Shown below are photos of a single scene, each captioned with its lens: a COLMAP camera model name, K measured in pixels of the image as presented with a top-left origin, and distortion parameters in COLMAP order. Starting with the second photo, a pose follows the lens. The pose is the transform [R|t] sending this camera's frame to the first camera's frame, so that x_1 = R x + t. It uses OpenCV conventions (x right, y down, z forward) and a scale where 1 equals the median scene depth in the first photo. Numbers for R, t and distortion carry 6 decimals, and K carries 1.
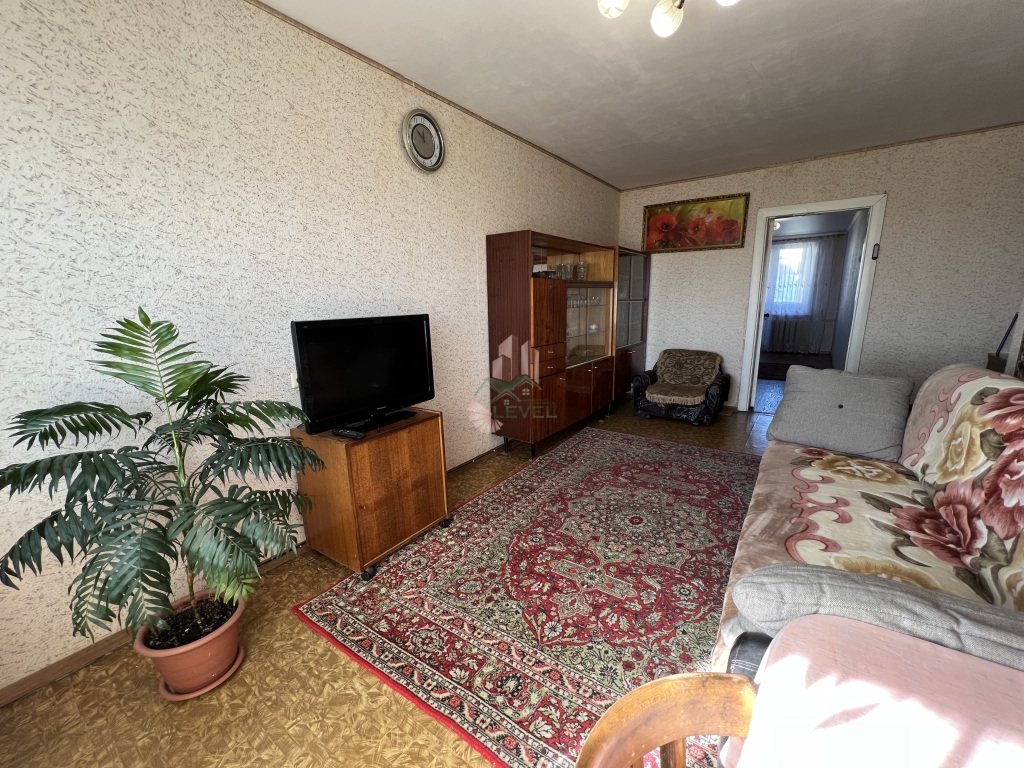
lens RADIAL K [[406.5, 0, 502.2], [0, 406.5, 392.3], [0, 0, 1]] dist [-0.005630, 0.001368]
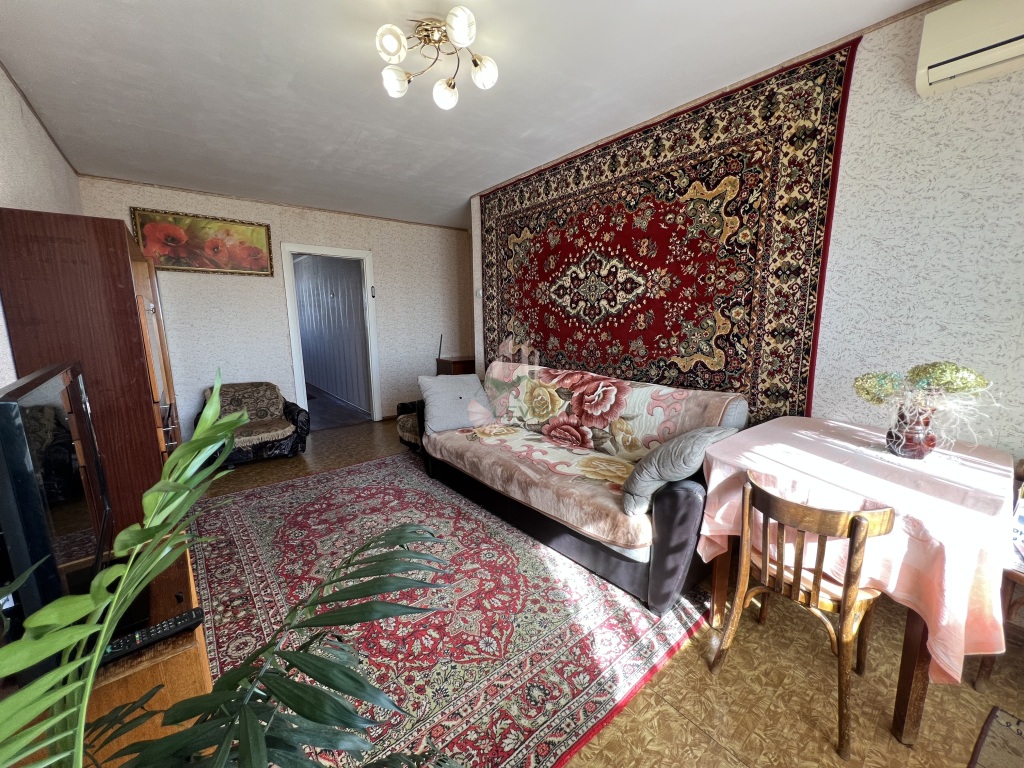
lens RADIAL K [[411.5, 0, 516.7], [0, 411.5, 389.8], [0, 0, 1]] dist [-0.000707, 0.000088]
pose [[0.257099, -0.149916, 0.954686, -0.761455], [0.219810, 0.971072, 0.093293, -0.124296], [-0.941054, 0.185864, 0.282615, 0.523977]]
